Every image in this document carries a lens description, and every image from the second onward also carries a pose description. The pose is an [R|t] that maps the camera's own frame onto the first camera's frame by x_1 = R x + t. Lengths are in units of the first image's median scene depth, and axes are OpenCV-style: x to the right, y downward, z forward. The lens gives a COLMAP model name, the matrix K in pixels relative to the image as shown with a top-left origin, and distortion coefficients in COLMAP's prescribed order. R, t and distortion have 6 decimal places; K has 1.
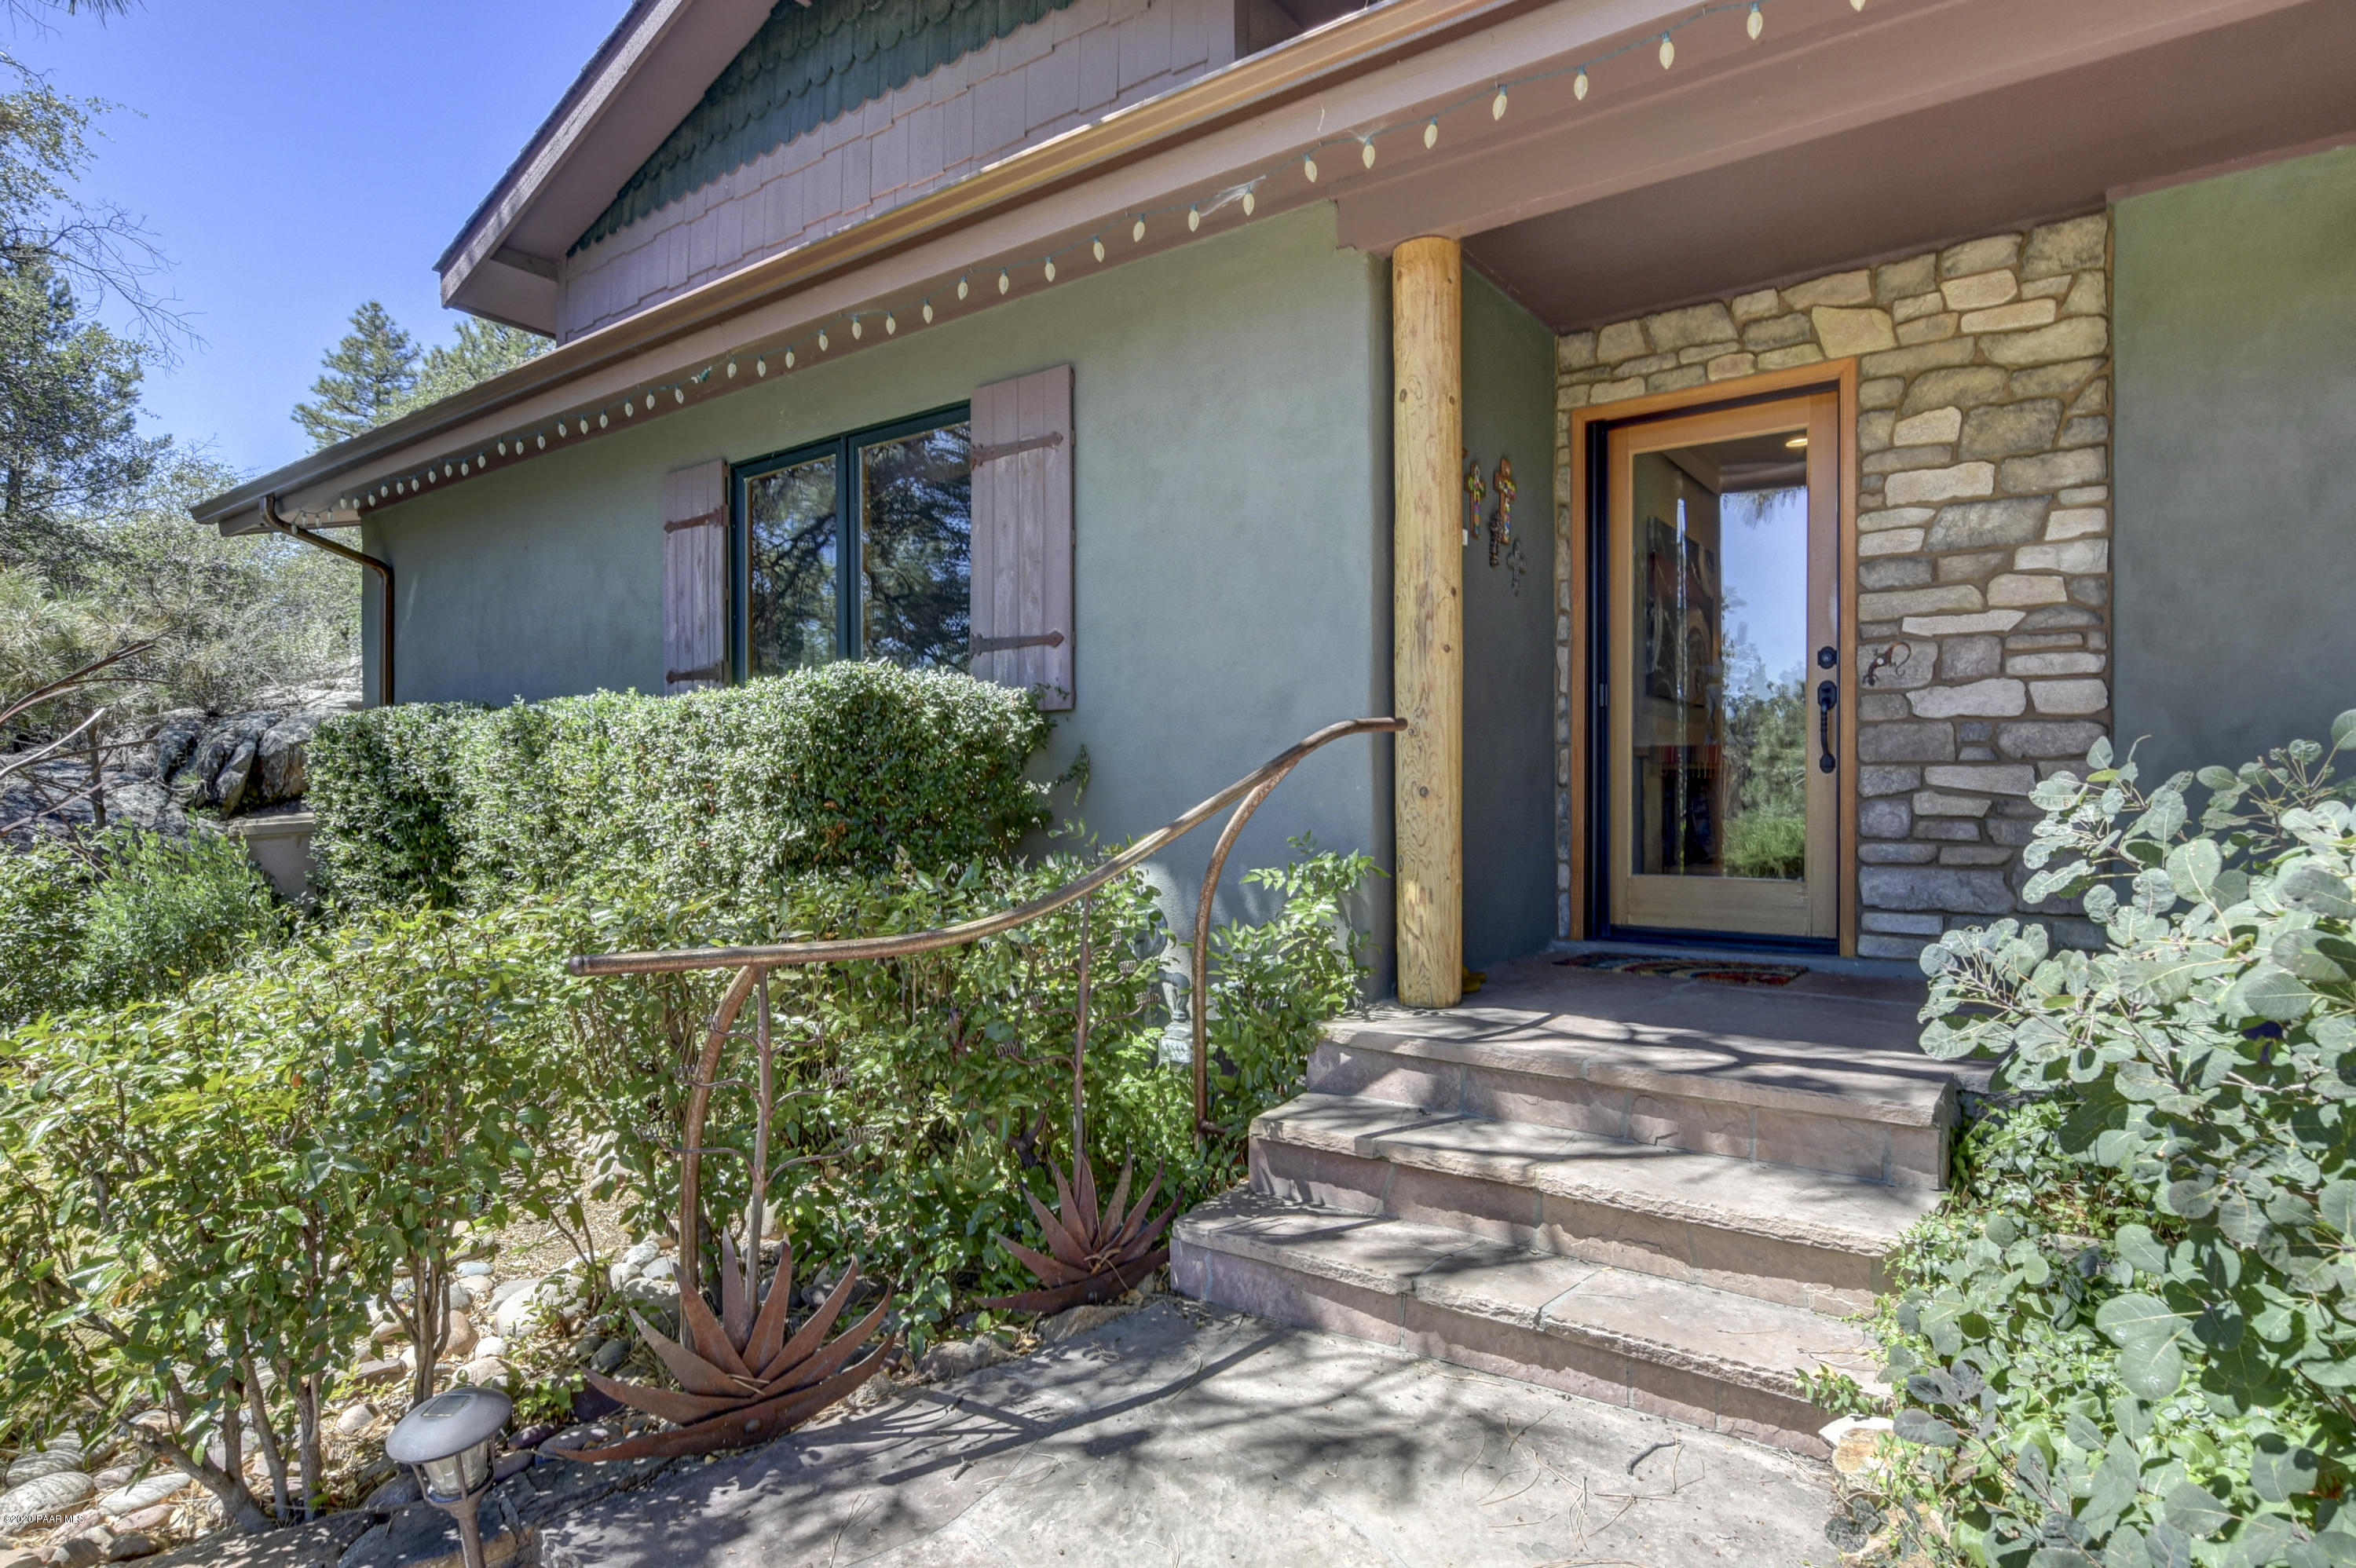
lens RADIAL K [[1260.7, 0, 1173.0], [0, 1260.7, 805.4], [0, 0, 1]] dist [-0.003625, -0.000318]
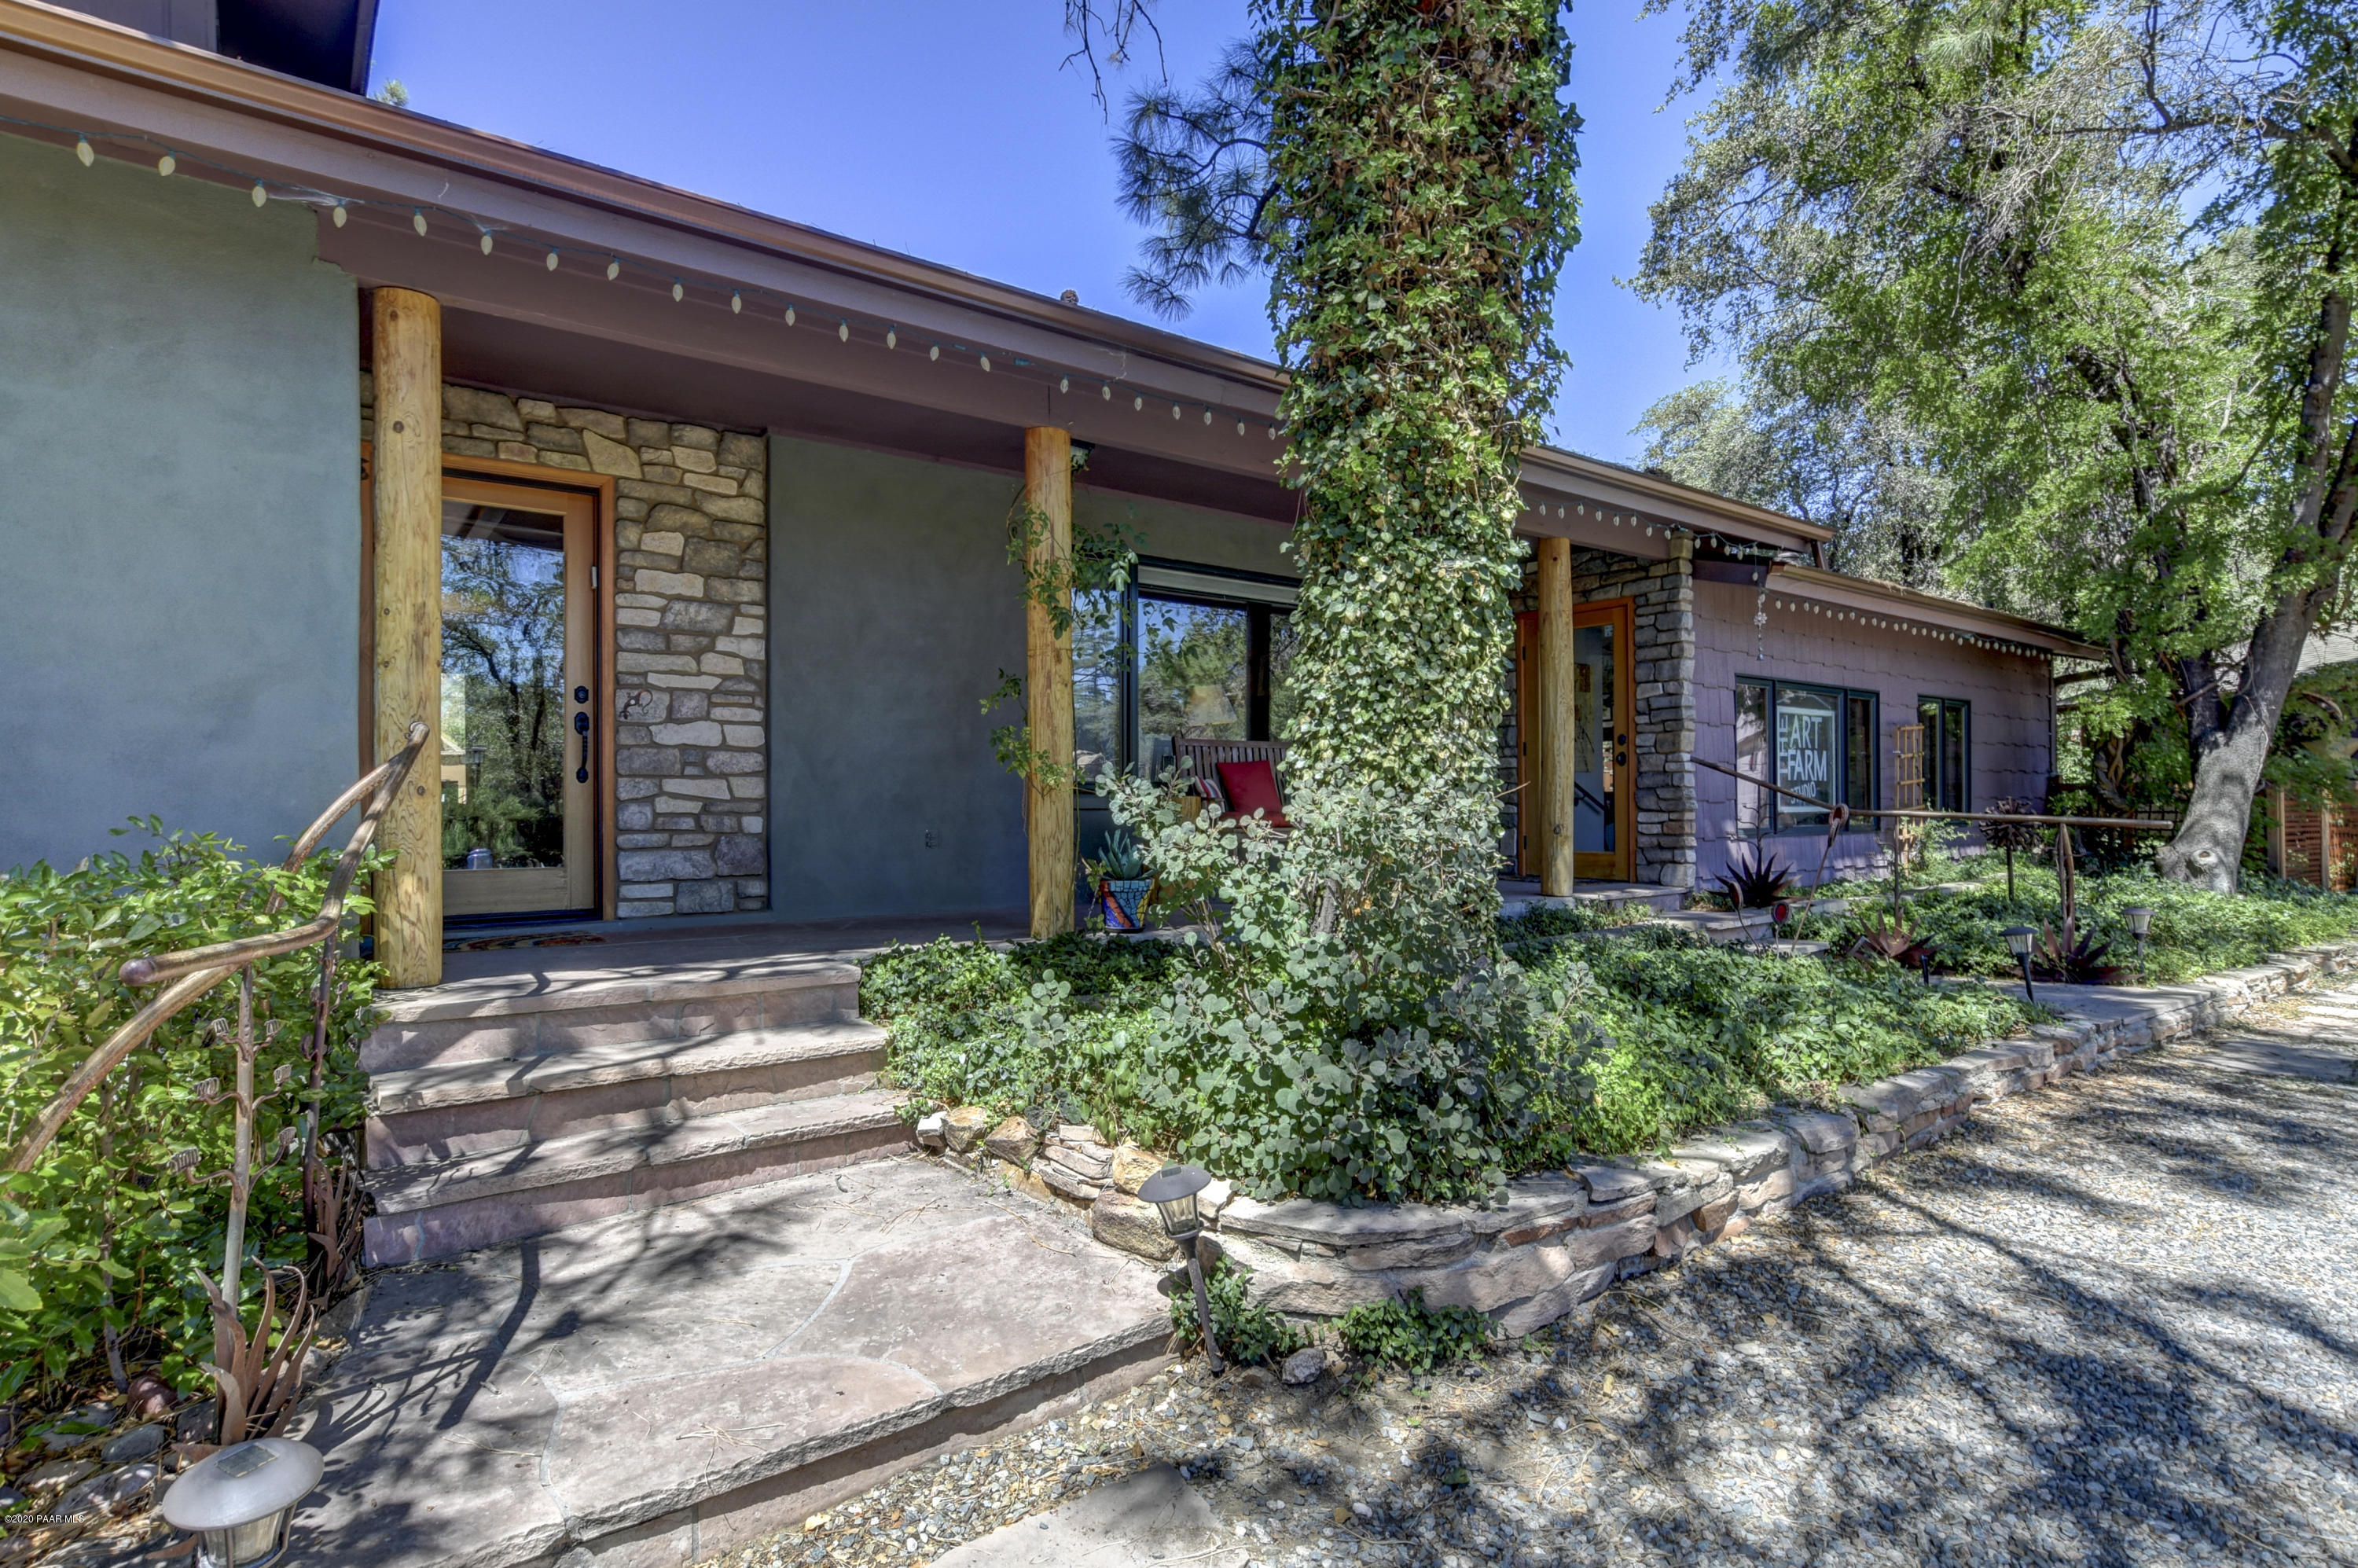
lens RADIAL K [[1199.9, 0, 1172.5], [0, 1199.9, 781.2], [0, 0, 1]] dist [-0.006509, 0.001638]
pose [[0.285323, 0.020122, 0.958220, -0.578471], [0.018431, 0.999480, -0.026477, 0.019750], [-0.958254, 0.025216, 0.284804, 0.067562]]
